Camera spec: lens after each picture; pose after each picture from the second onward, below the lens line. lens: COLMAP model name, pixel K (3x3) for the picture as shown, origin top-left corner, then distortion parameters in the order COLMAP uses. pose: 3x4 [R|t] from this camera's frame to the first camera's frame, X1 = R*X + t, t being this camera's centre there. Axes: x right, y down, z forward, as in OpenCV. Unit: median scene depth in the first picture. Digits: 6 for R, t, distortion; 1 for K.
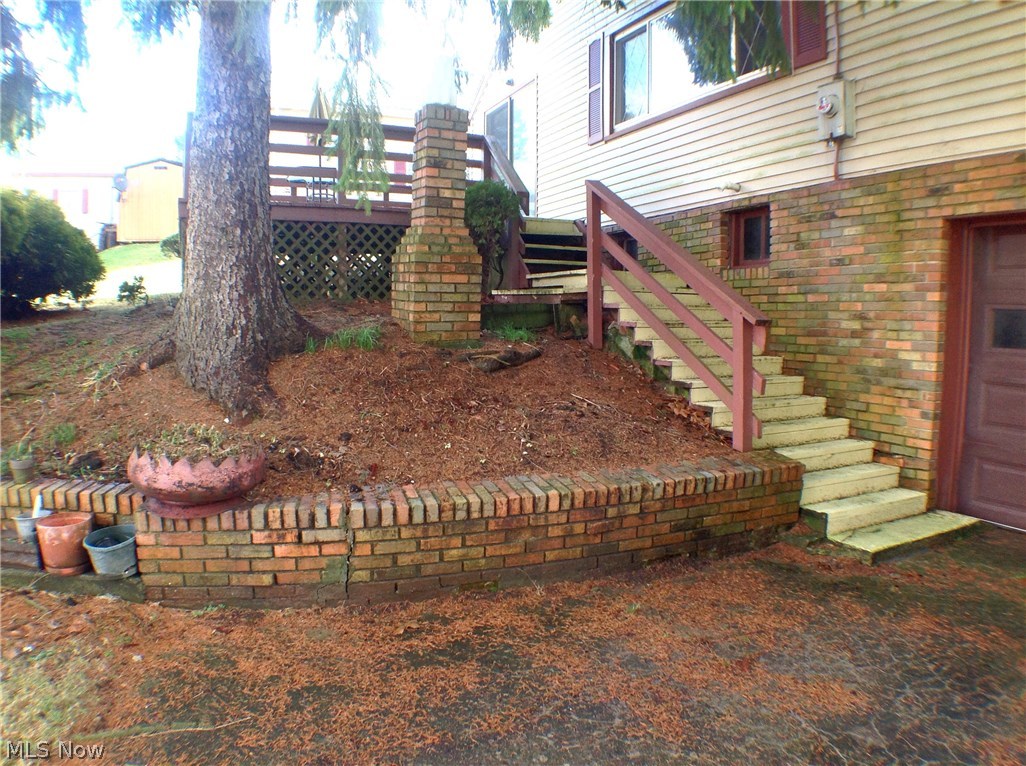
lens RADIAL K [[705.6, 0, 513.0], [0, 705.6, 383.0], [0, 0, 1]] dist [-0.133381, -0.017955]
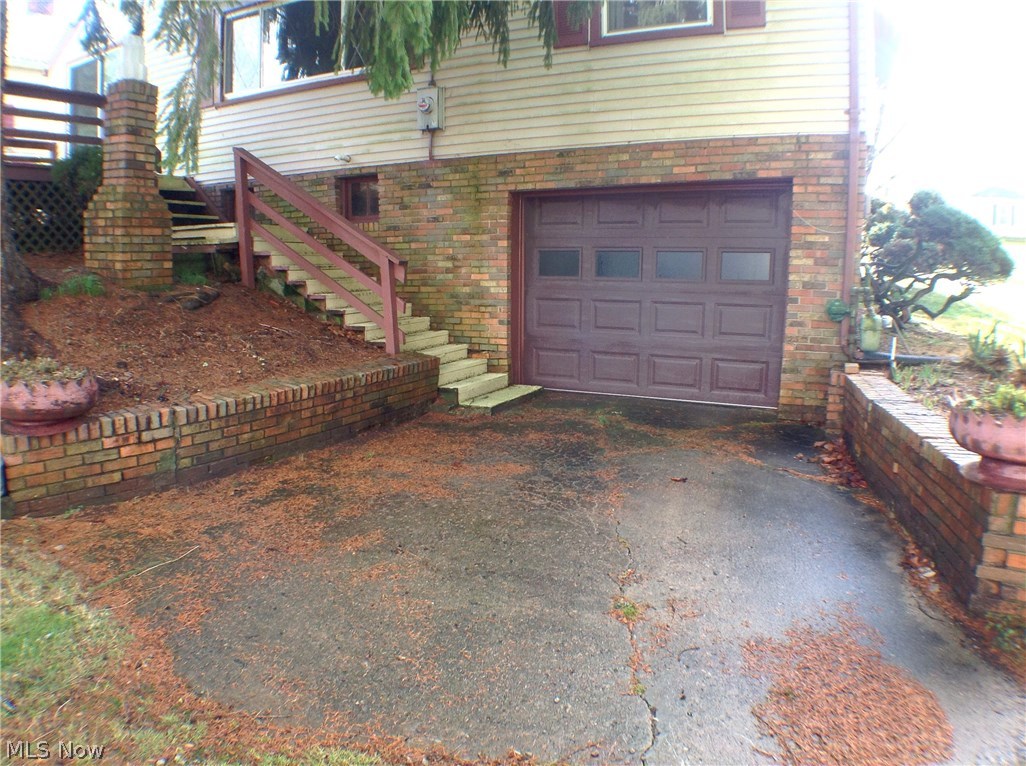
lens RADIAL K [[705.6, 0, 513.0], [0, 705.6, 383.0], [0, 0, 1]] dist [-0.133381, -0.017955]
pose [[0.774114, -0.109187, 0.623558, -0.377973], [0.063938, 0.993462, 0.094583, 0.035578], [-0.629809, -0.033349, 0.776034, -0.265453]]
